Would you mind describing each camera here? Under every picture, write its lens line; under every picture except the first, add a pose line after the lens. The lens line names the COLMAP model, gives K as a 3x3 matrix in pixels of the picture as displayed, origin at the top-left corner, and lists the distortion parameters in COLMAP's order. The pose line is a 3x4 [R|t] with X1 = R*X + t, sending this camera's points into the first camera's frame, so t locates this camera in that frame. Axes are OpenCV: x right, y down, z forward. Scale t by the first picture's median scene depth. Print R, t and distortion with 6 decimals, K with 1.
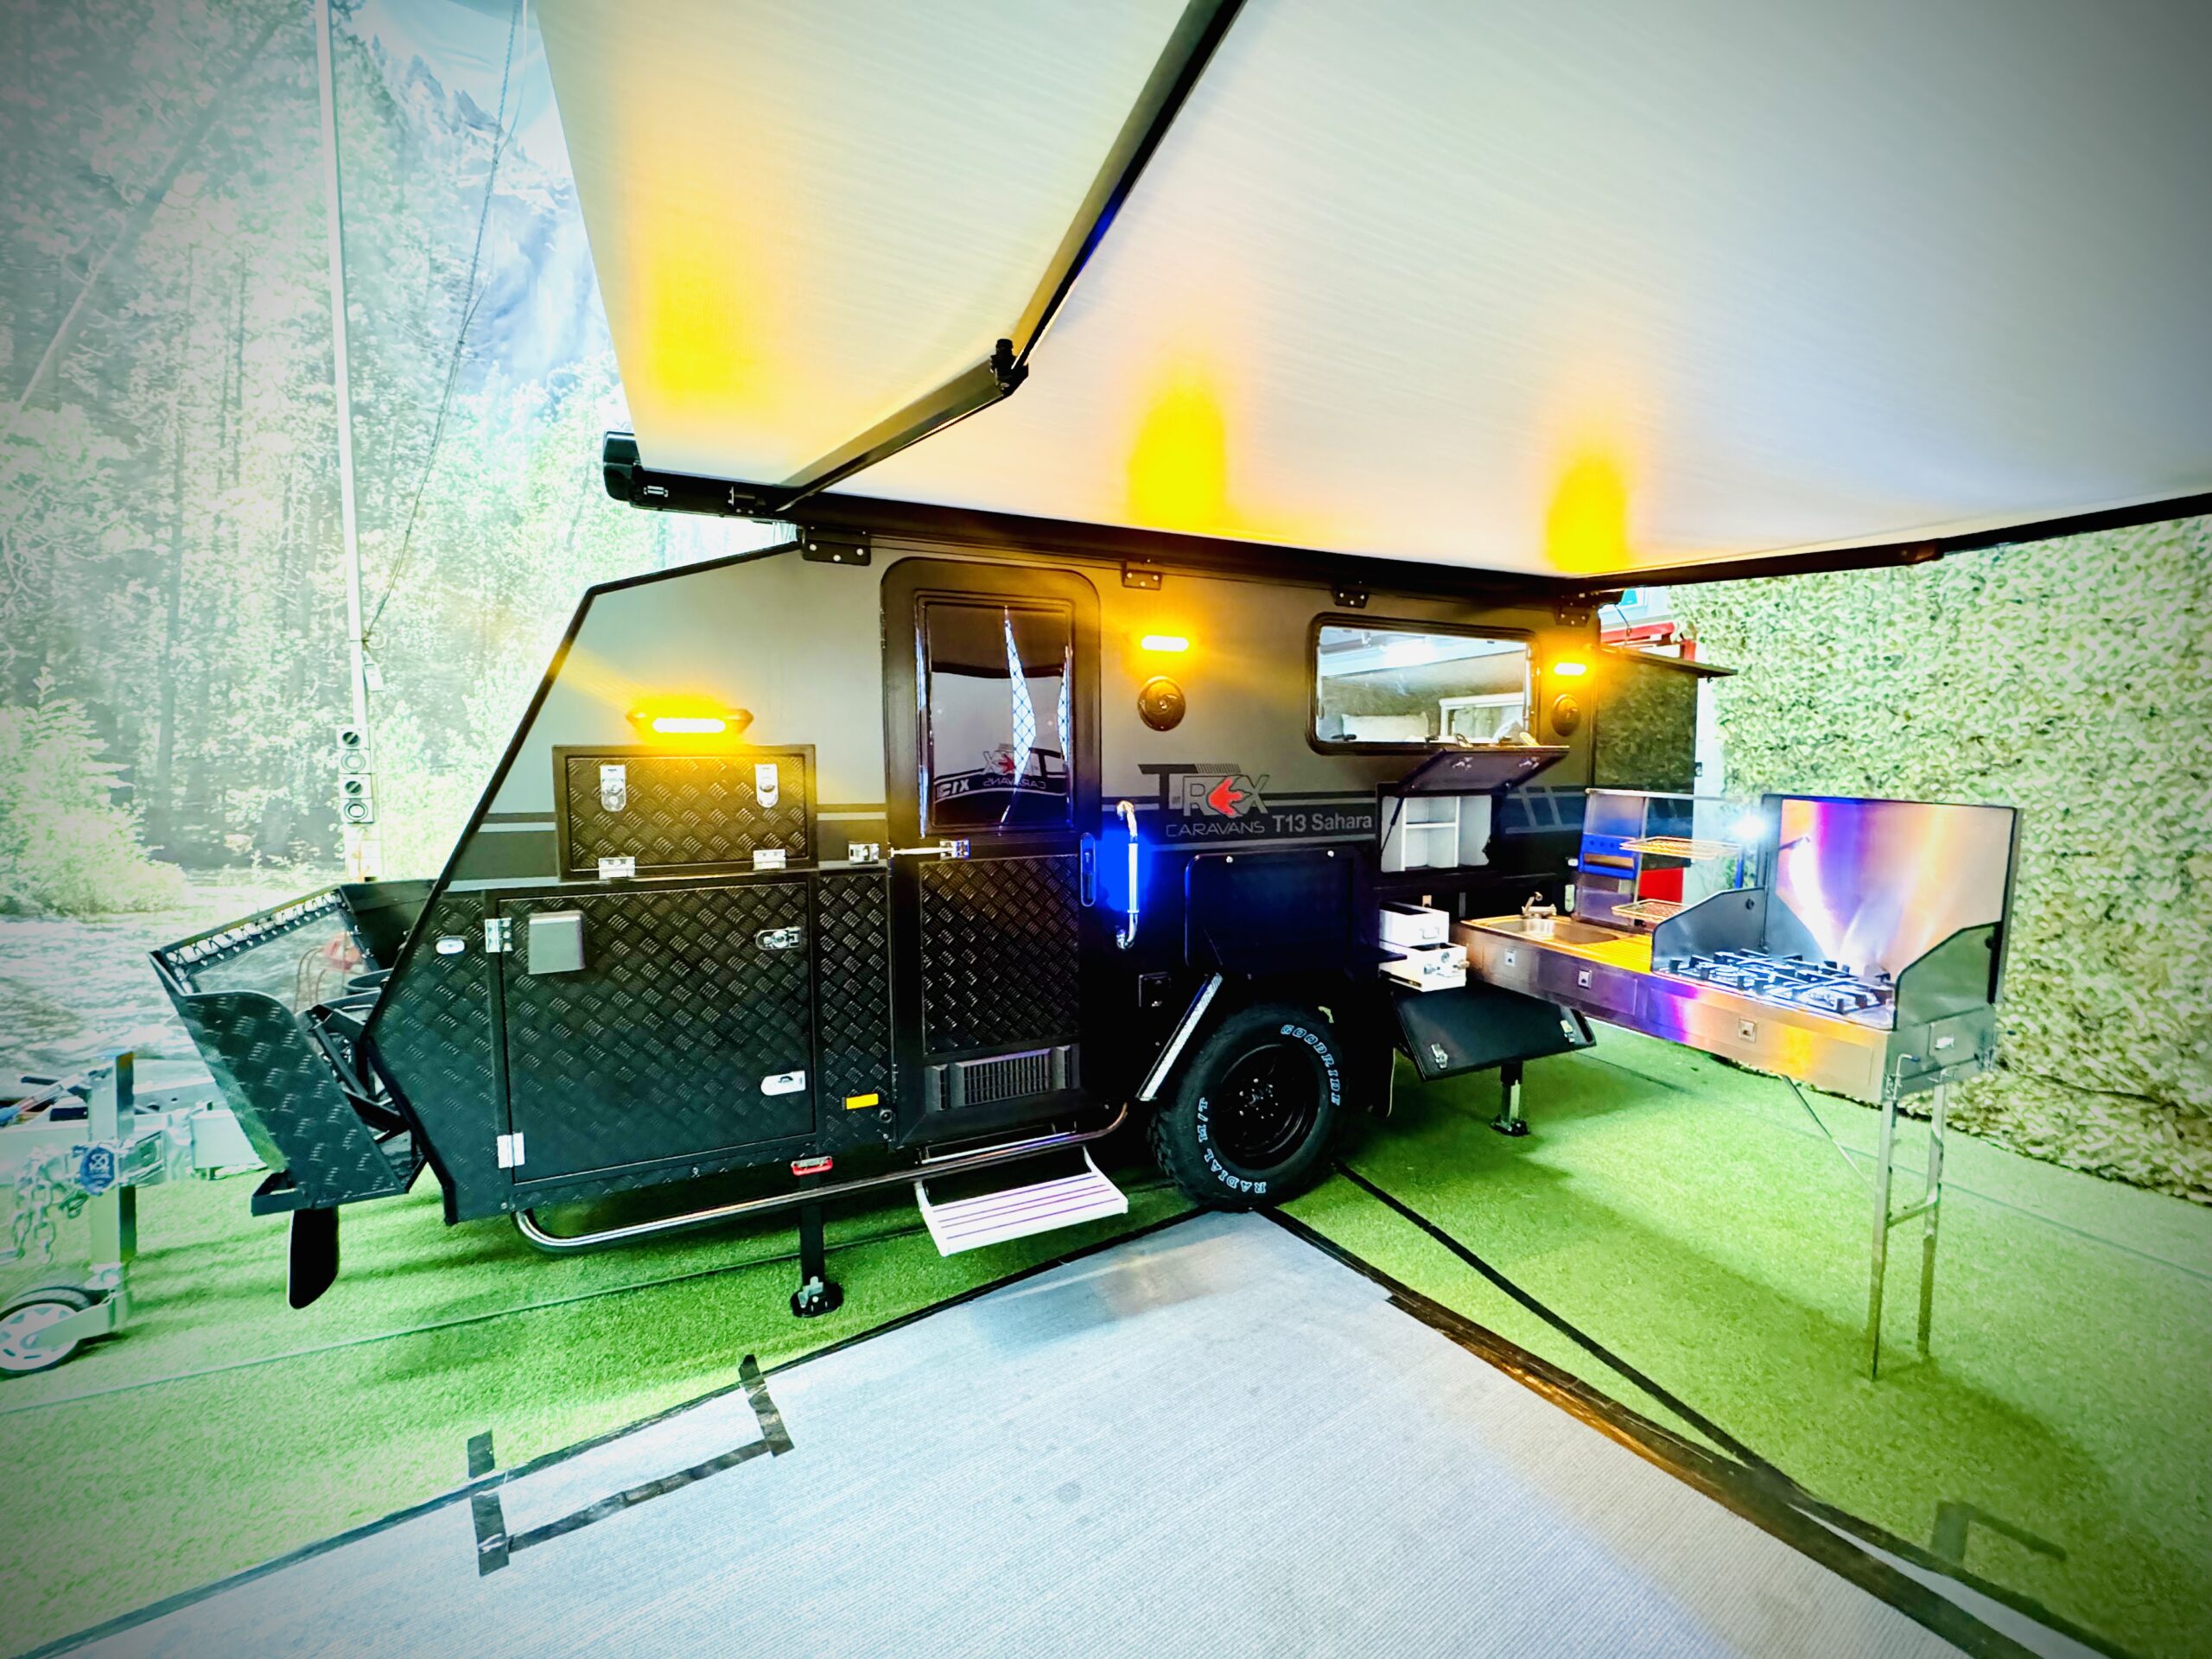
lens RADIAL K [[883.6, 0, 1104.7], [0, 883.6, 832.5], [0, 0, 1]] dist [-0.001236, 0.000071]
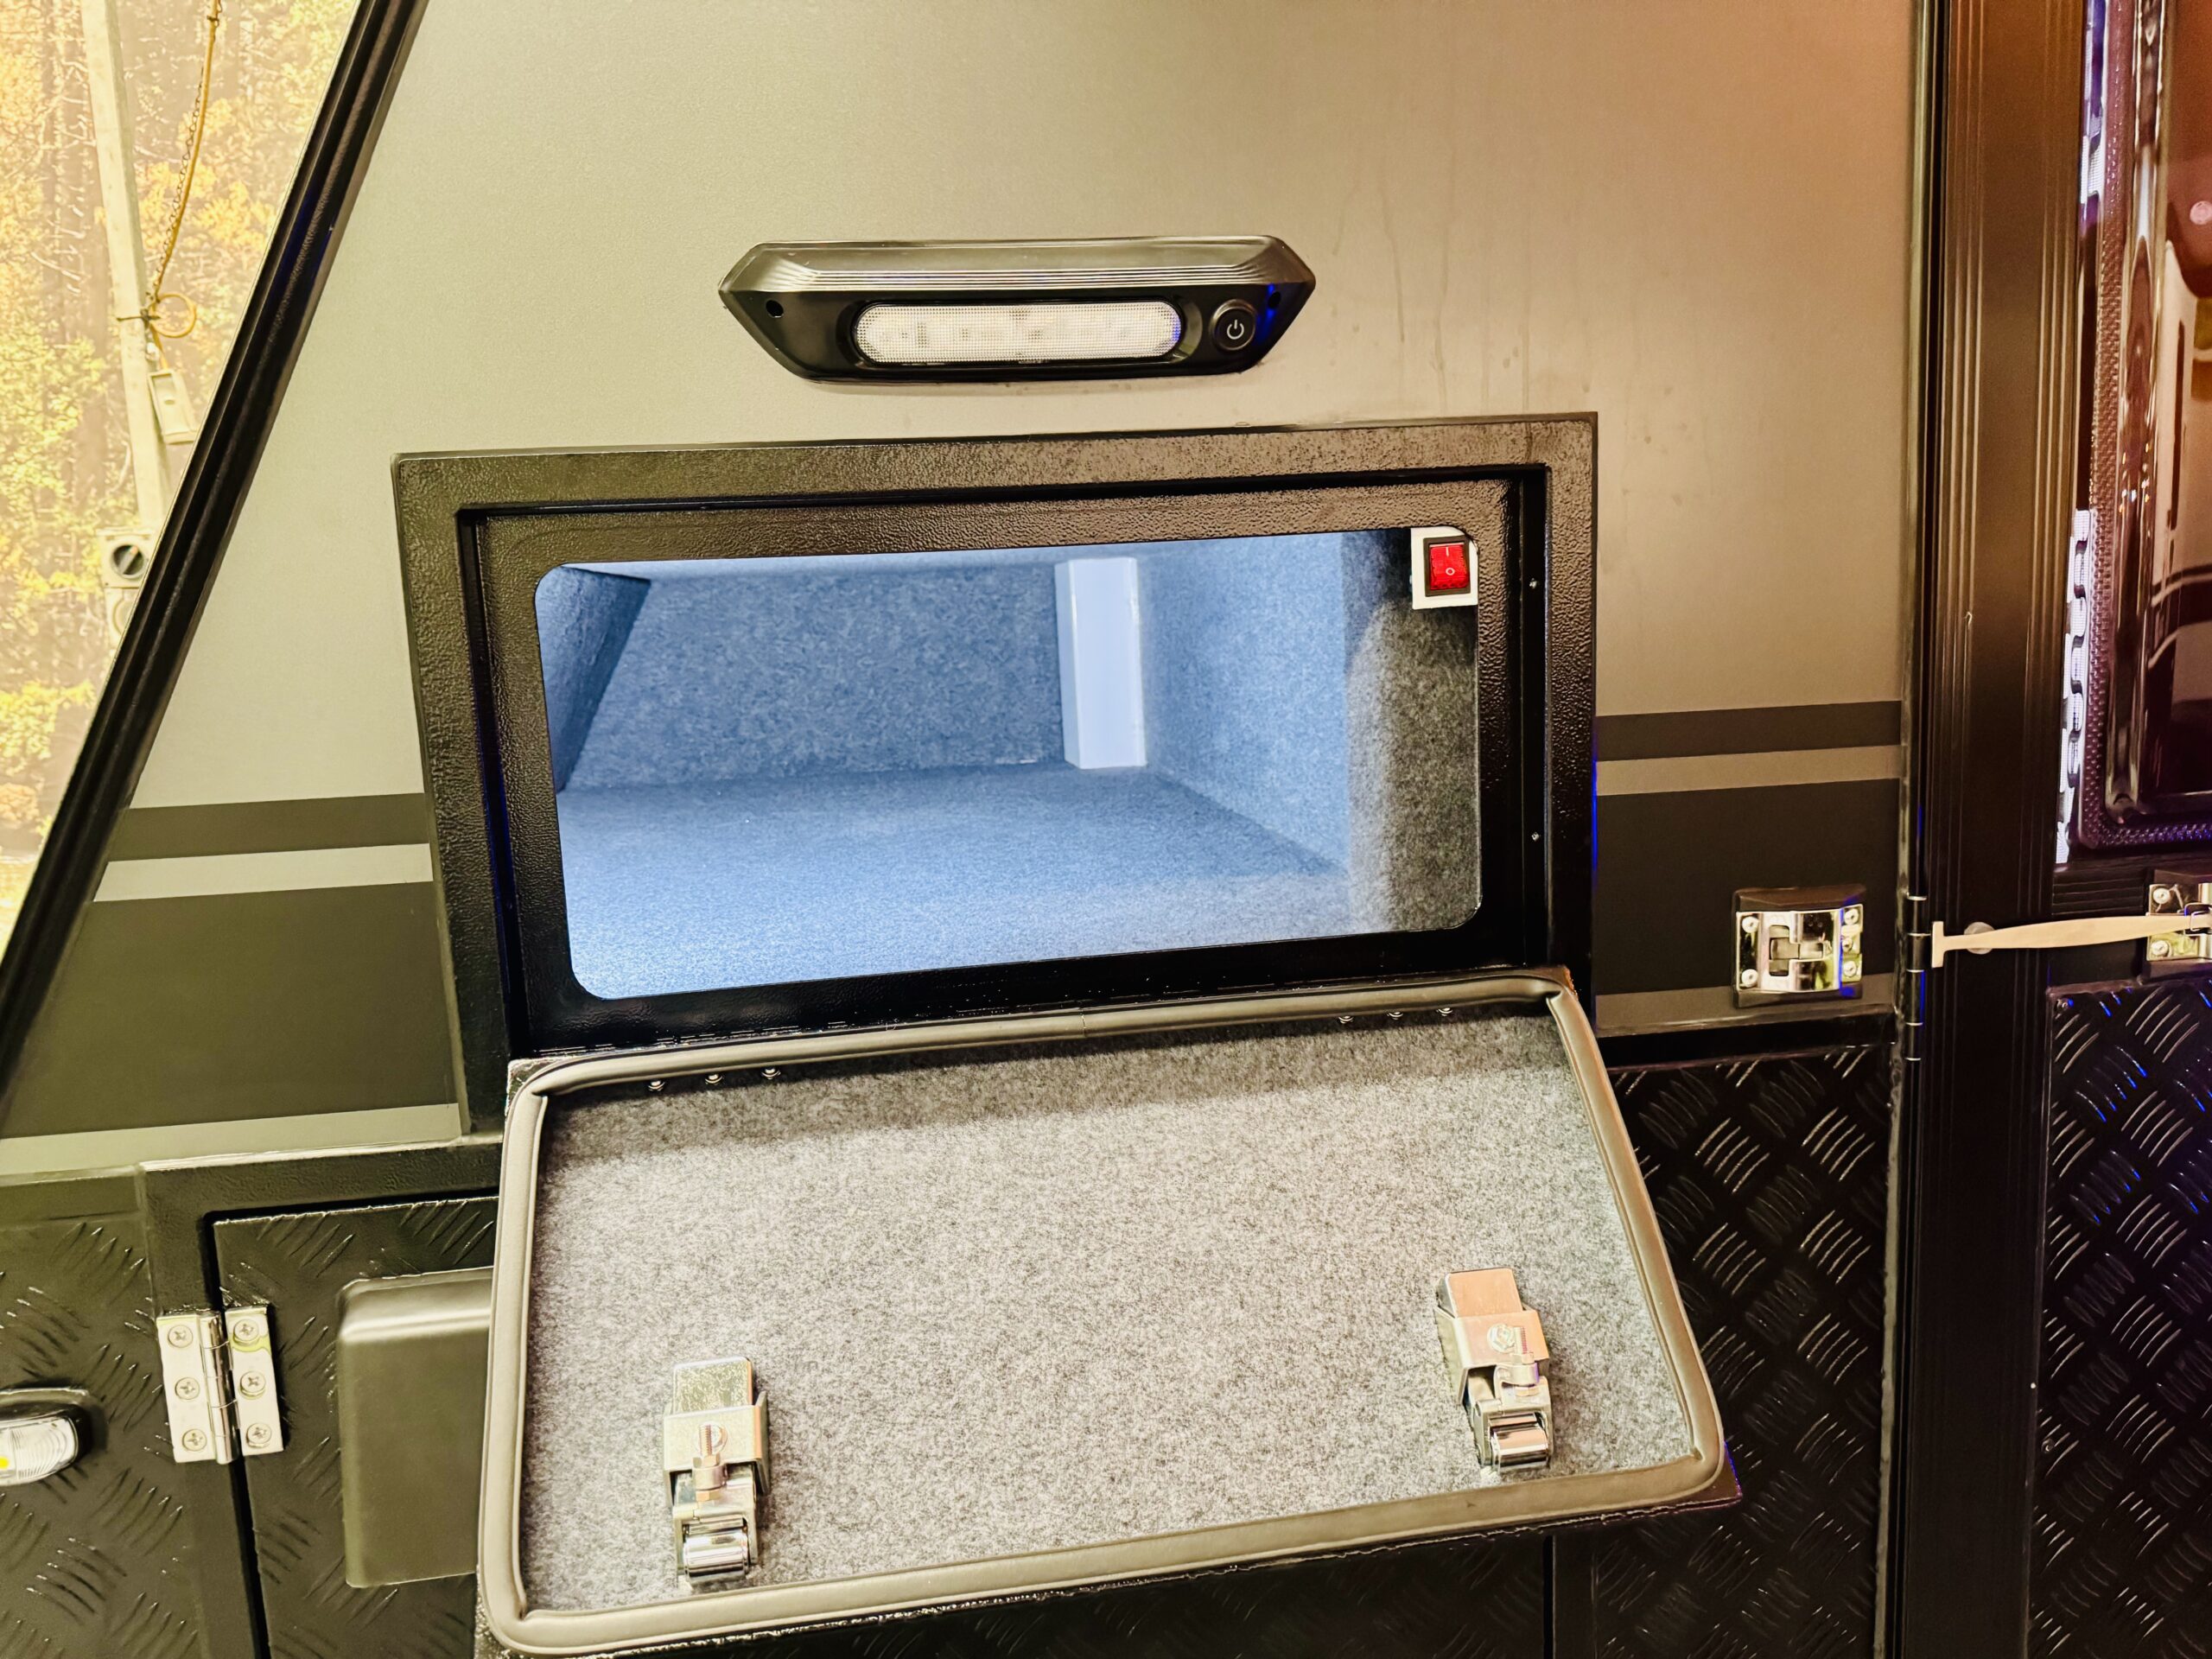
lens RADIAL K [[1556.1, 0, 1097.3], [0, 1556.1, 836.9], [0, 0, 1]] dist [0.031058, -0.039167]
pose [[0.962614, 0.000130, -0.270876, -0.312126], [0.019824, 0.997285, 0.070926, -0.029680], [0.270150, -0.073644, 0.959998, 0.576163]]
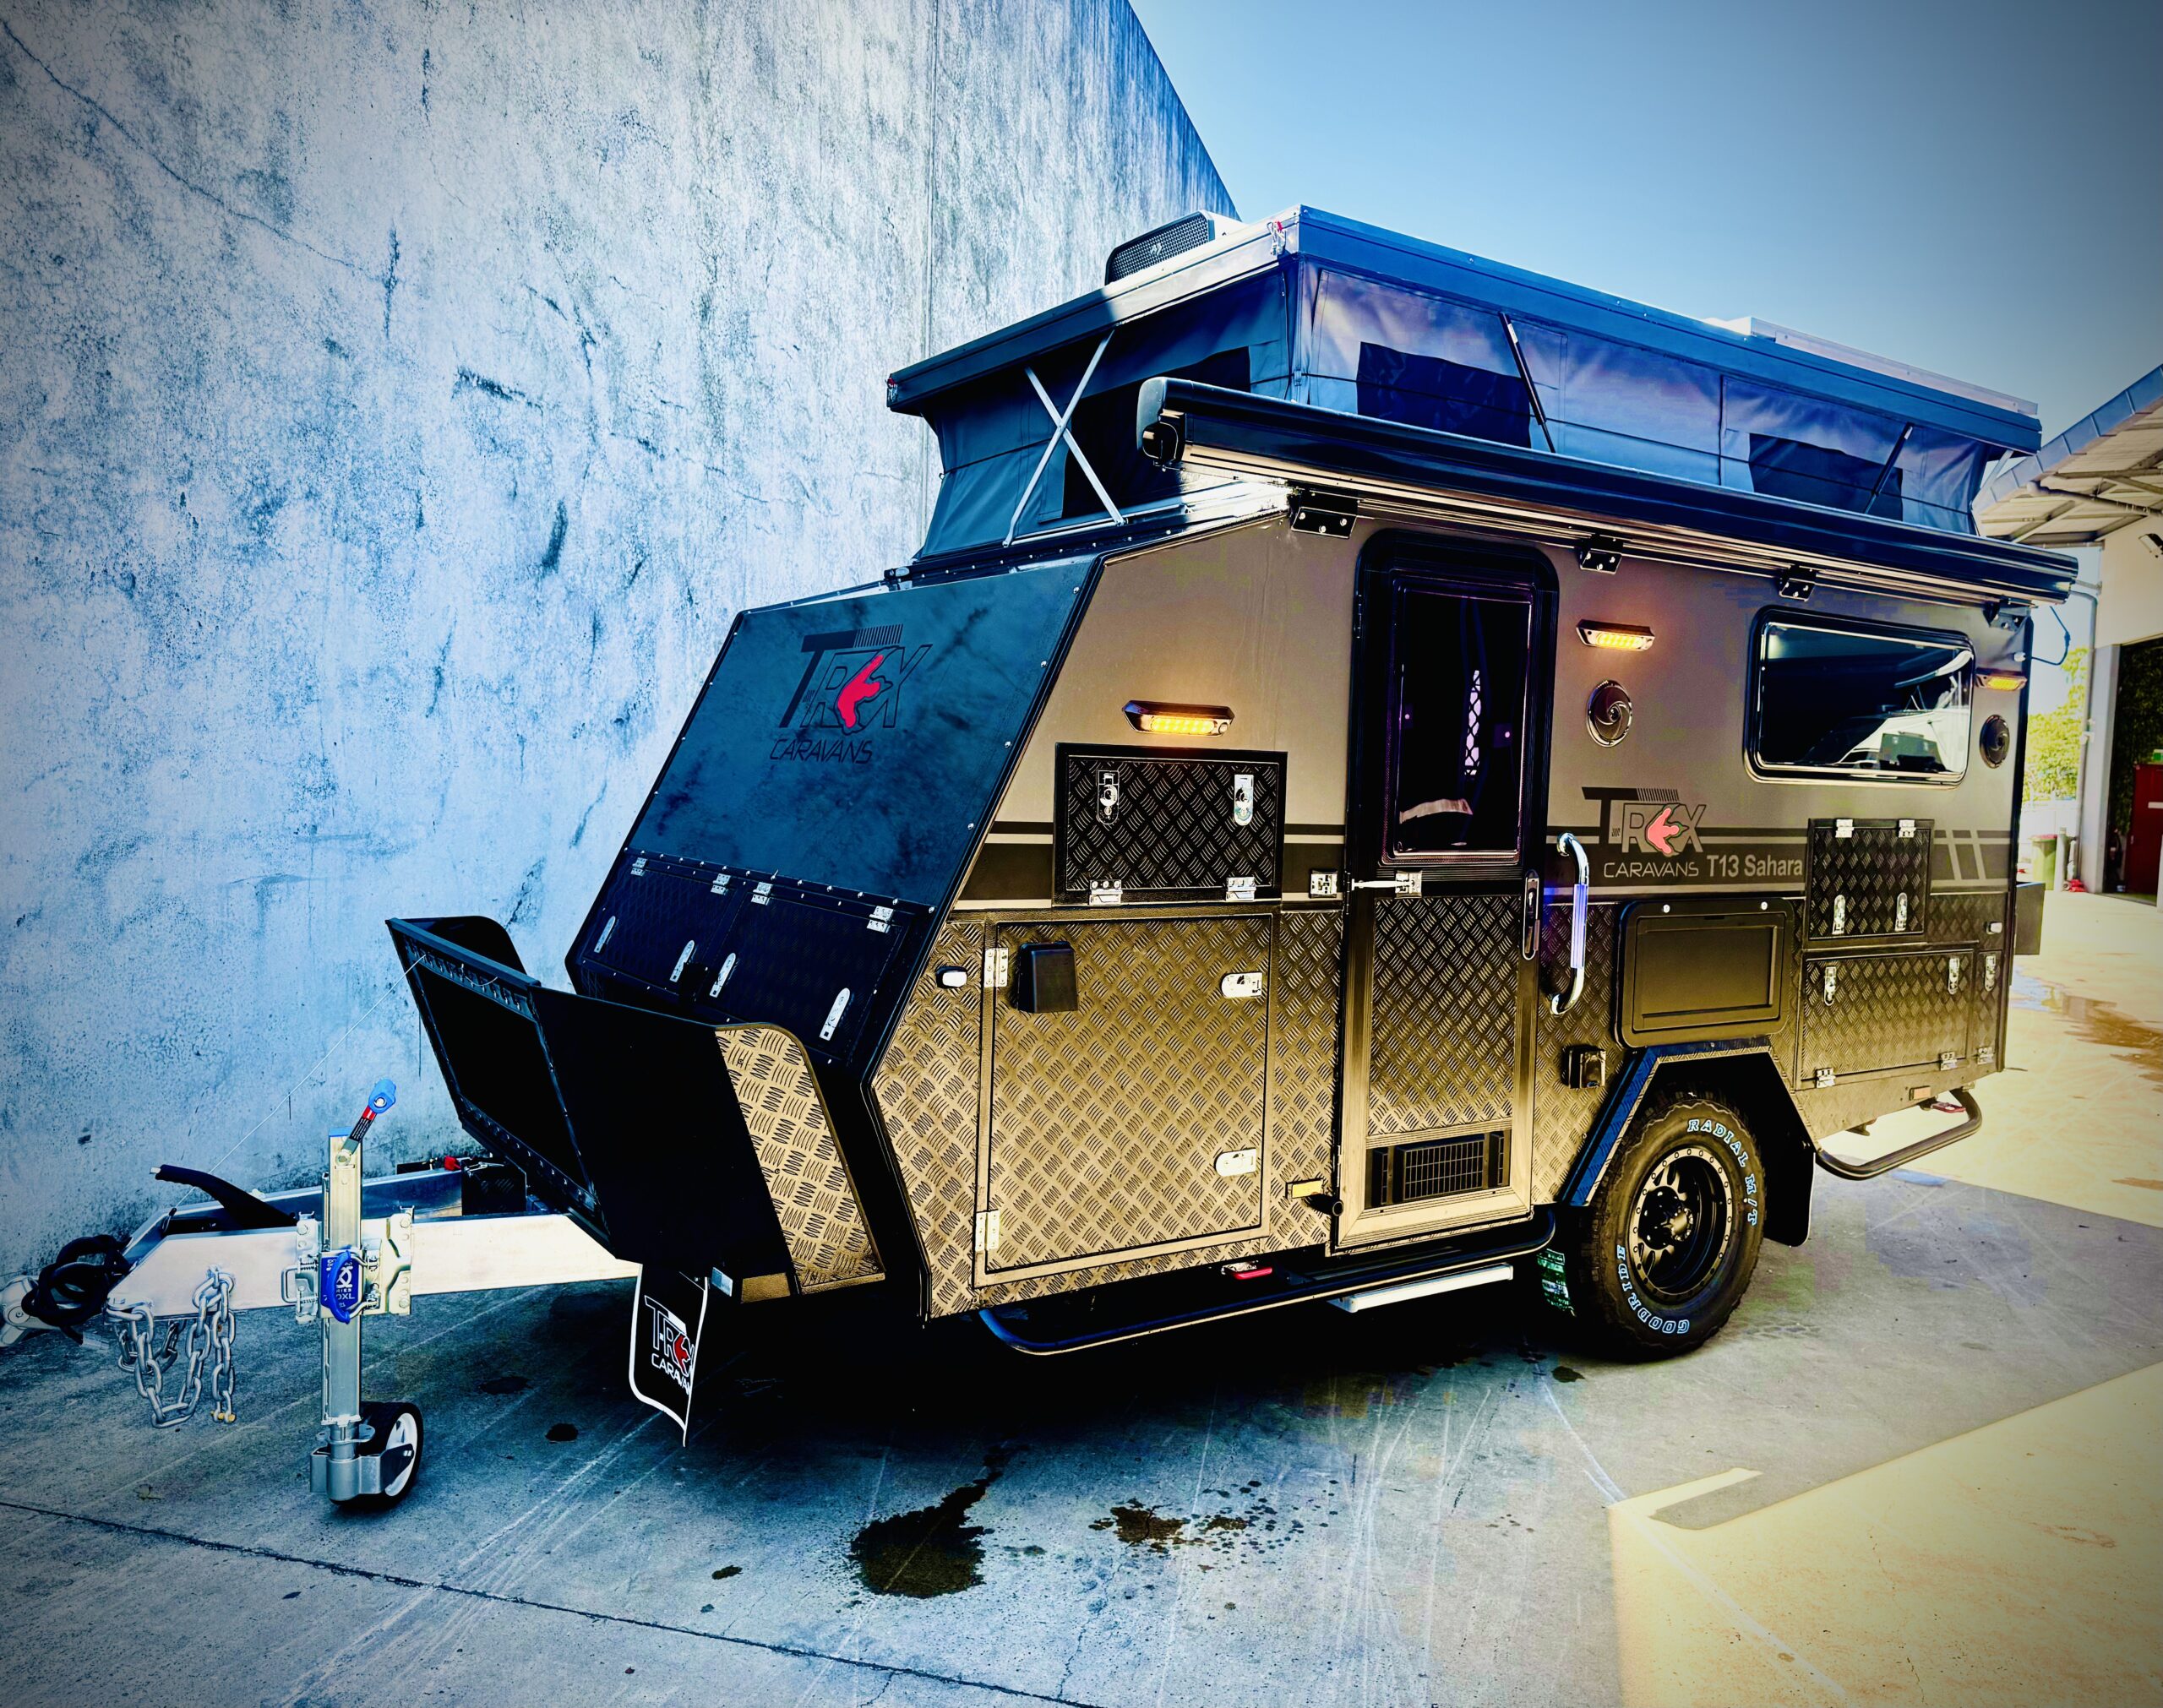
lens RADIAL K [[1633.0, 0, 1076.6], [0, 1633.0, 852.0], [0, 0, 1]] dist [0.044807, -0.027036]
pose [[0.988180, 0.025340, 0.151189, -0.689638], [-0.019879, 0.999098, -0.037521, 0.051636], [-0.152003, 0.034072, 0.987793, -0.436790]]
